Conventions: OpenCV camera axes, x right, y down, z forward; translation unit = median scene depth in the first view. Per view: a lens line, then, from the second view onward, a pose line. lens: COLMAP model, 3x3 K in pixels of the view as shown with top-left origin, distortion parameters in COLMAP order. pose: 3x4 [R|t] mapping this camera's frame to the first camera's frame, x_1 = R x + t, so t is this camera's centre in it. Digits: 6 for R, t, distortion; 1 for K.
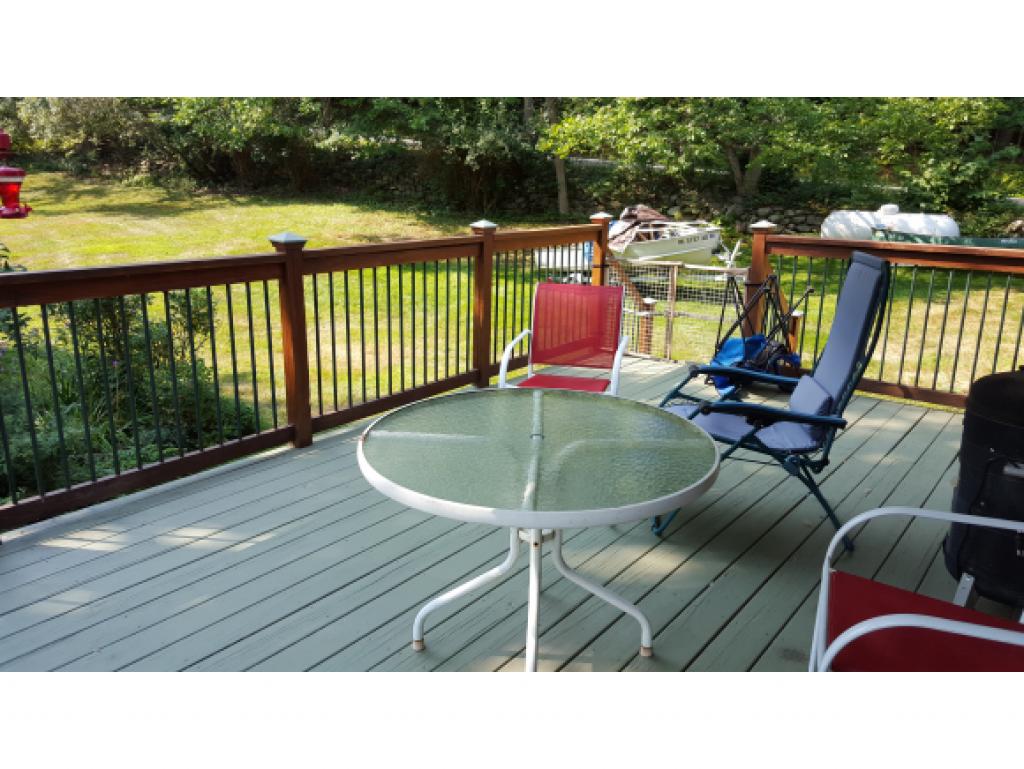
lens RADIAL K [[784.3, 0, 499.7], [0, 784.3, 386.4], [0, 0, 1]] dist [0.076642, -0.094492]
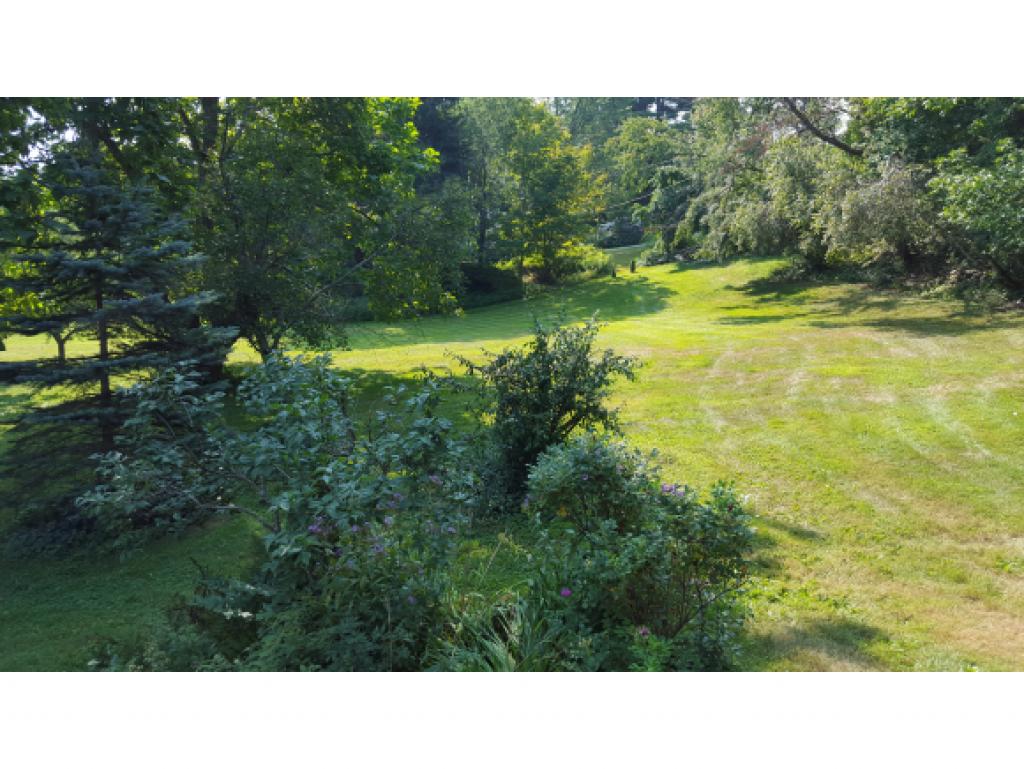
lens RADIAL K [[784.3, 0, 499.7], [0, 784.3, 386.4], [0, 0, 1]] dist [0.076642, -0.094492]
pose [[0.572357, 0.103712, -0.813419, -0.010293], [-0.211417, 0.977097, -0.024182, -0.036031], [0.792282, 0.185811, 0.581175, 0.135132]]
